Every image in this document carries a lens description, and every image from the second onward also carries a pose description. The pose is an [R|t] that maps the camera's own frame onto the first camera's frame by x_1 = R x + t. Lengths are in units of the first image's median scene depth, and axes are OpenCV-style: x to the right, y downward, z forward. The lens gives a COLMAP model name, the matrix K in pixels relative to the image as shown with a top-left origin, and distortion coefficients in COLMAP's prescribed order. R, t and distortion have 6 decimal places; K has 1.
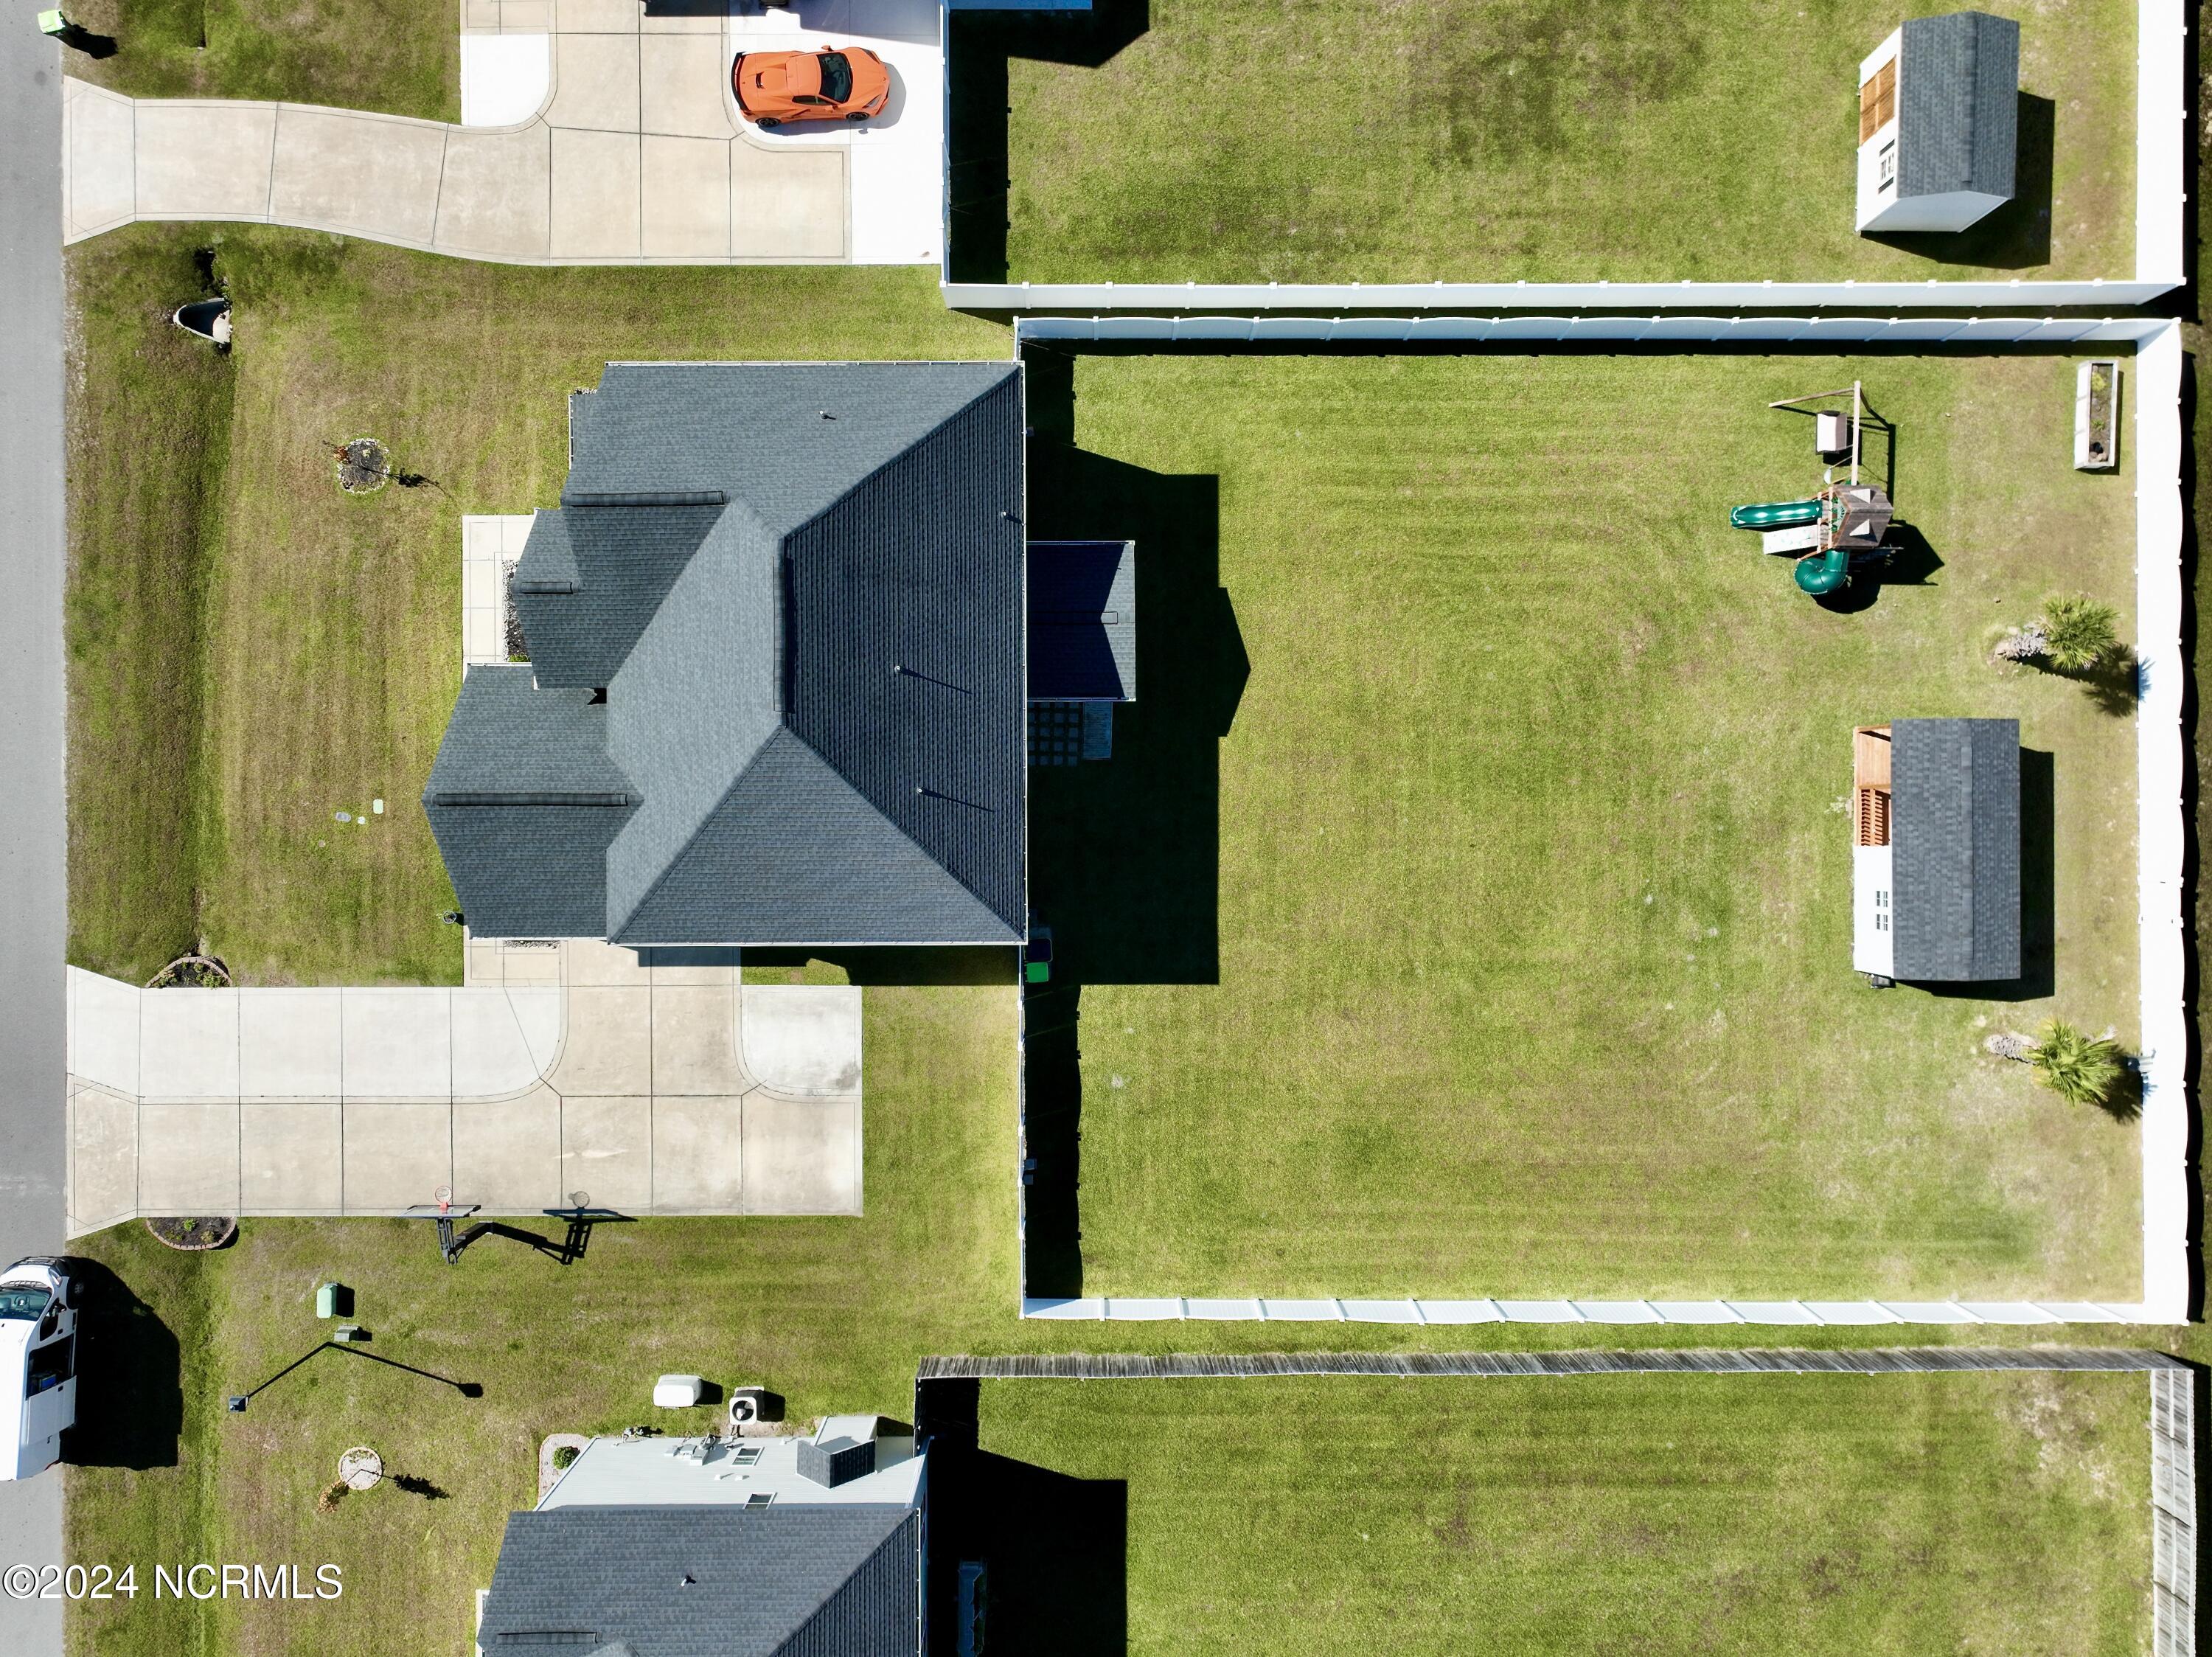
lens RADIAL K [[1548.4, 0, 1106.0], [0, 1548.4, 828.5], [0, 0, 1]] dist [0.002430, 0.004925]
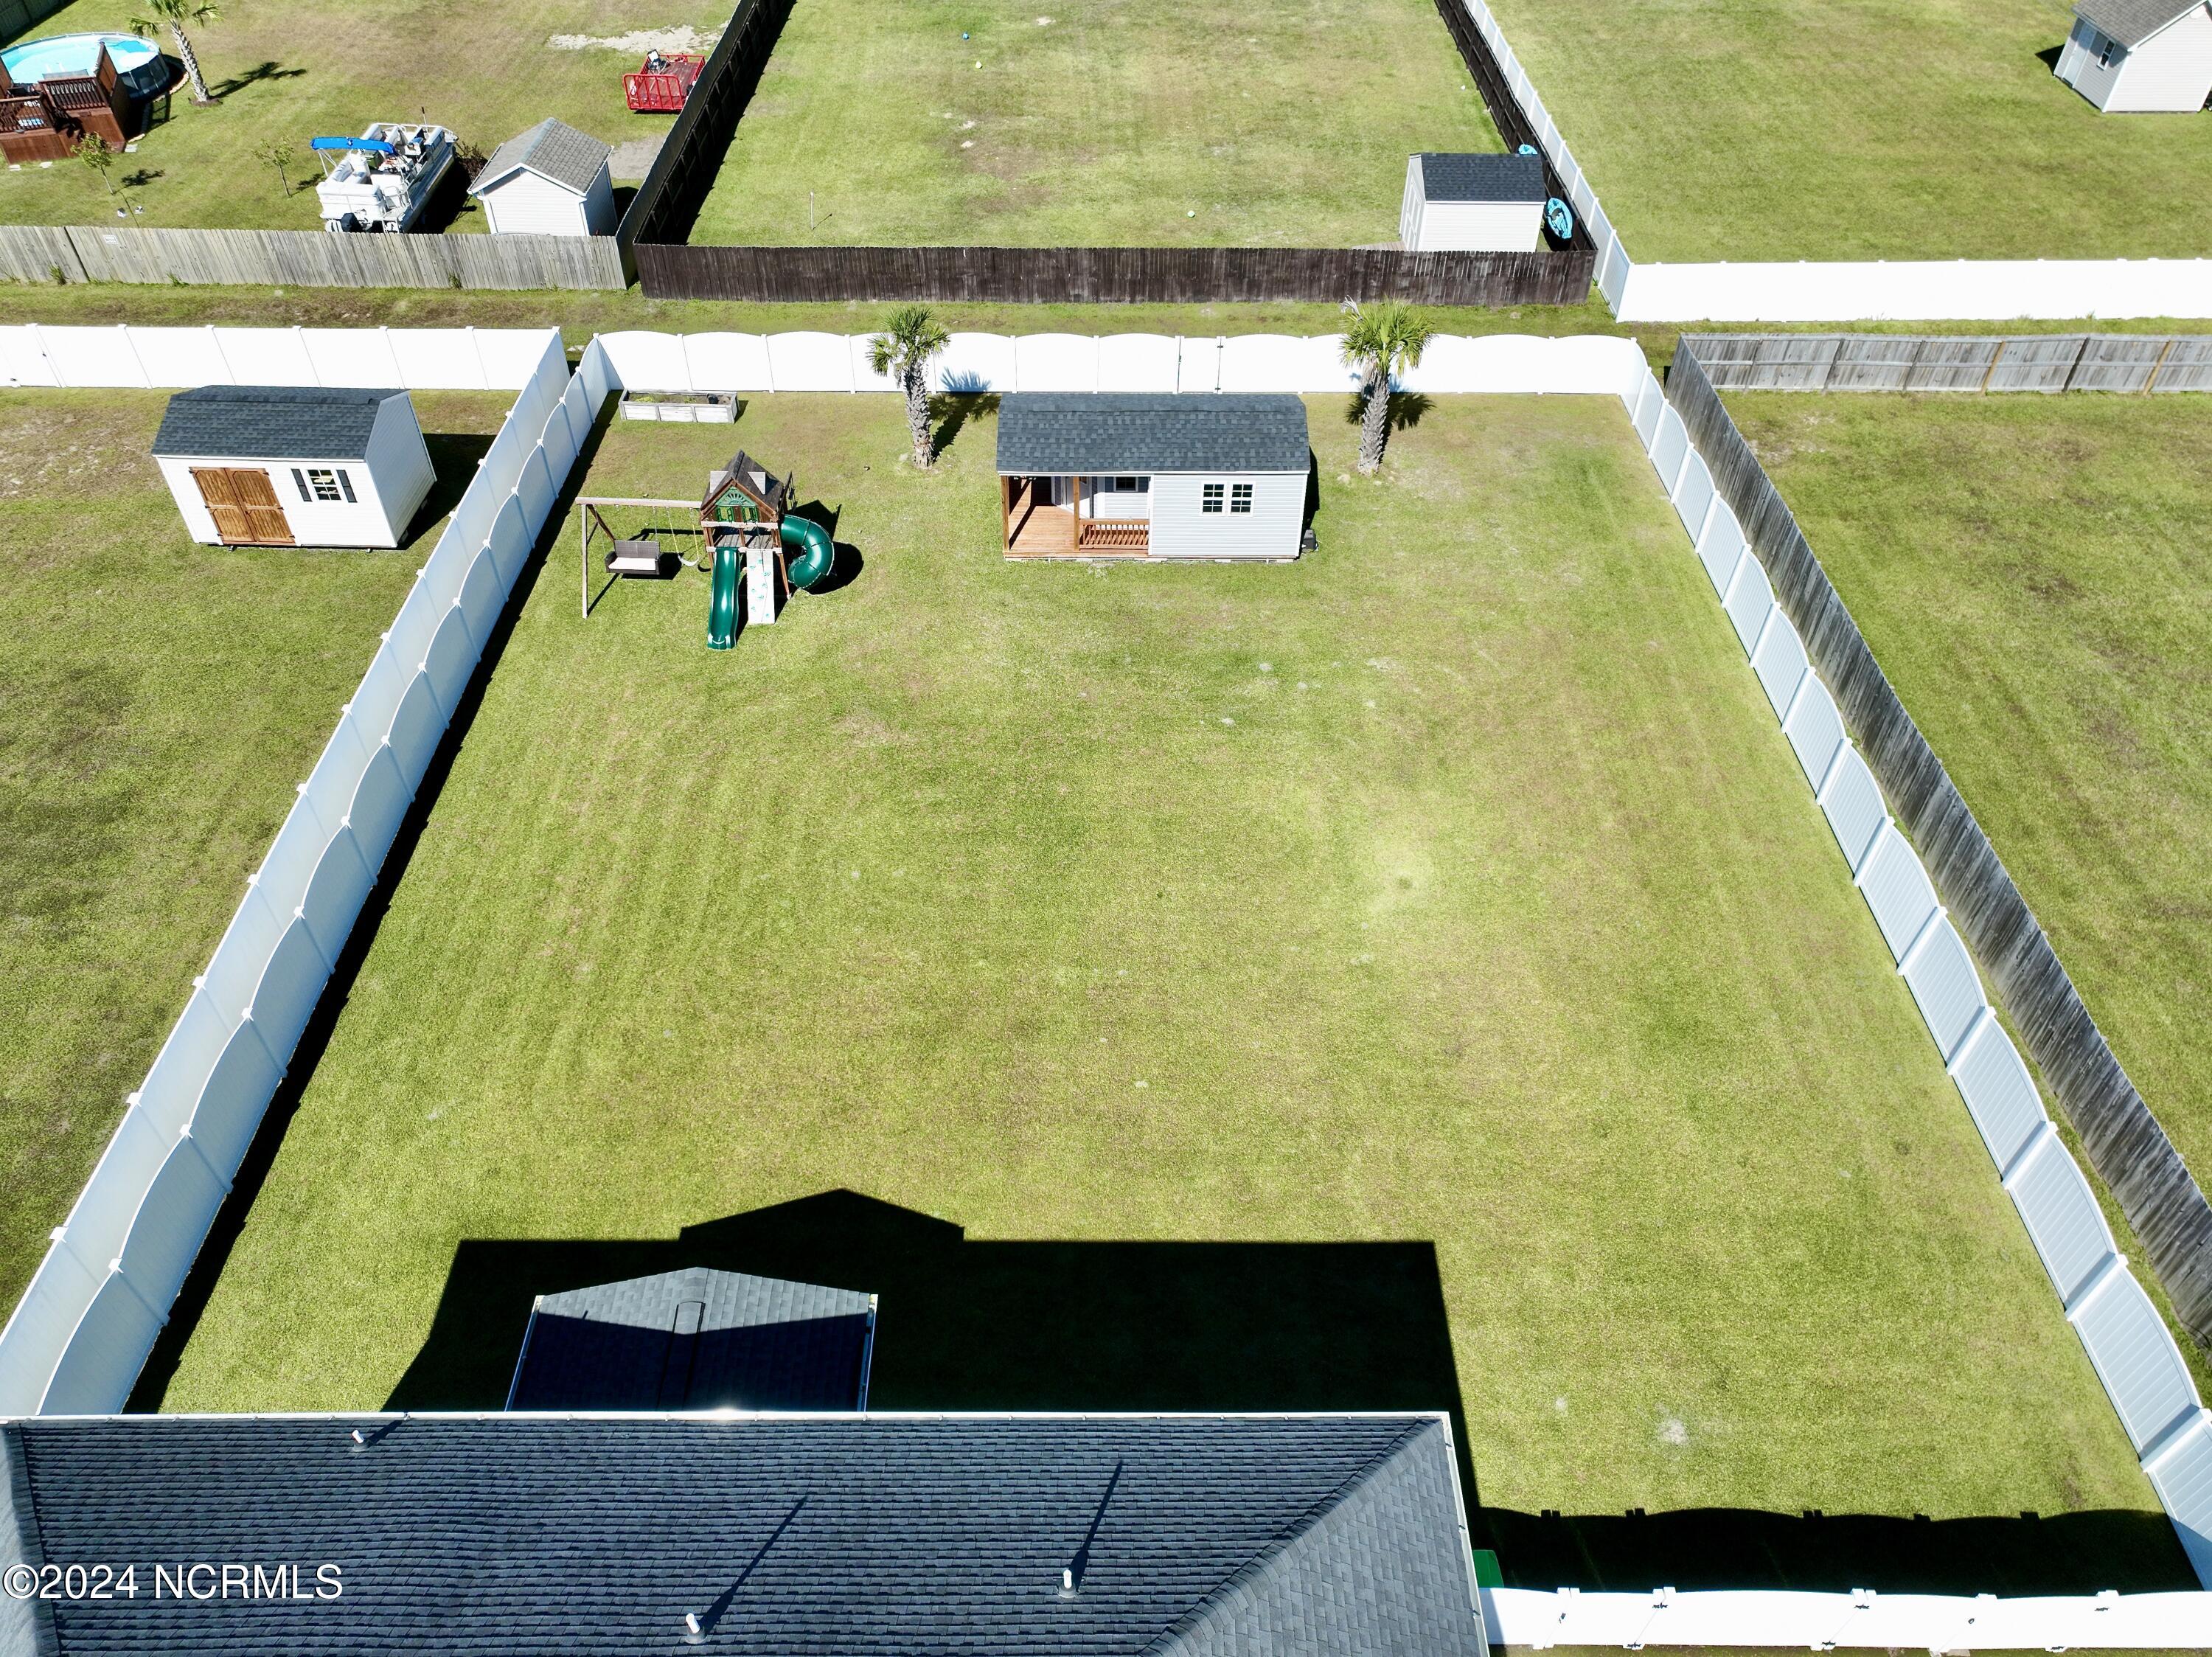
lens RADIAL K [[1548.4, 0, 1106.0], [0, 1548.4, 828.5], [0, 0, 1]] dist [0.002430, 0.004925]
pose [[-0.001656, -0.696354, 0.717697, -0.206054], [0.999976, 0.003728, 0.005924, -0.015292], [-0.006801, 0.717689, 0.696330, 0.533114]]
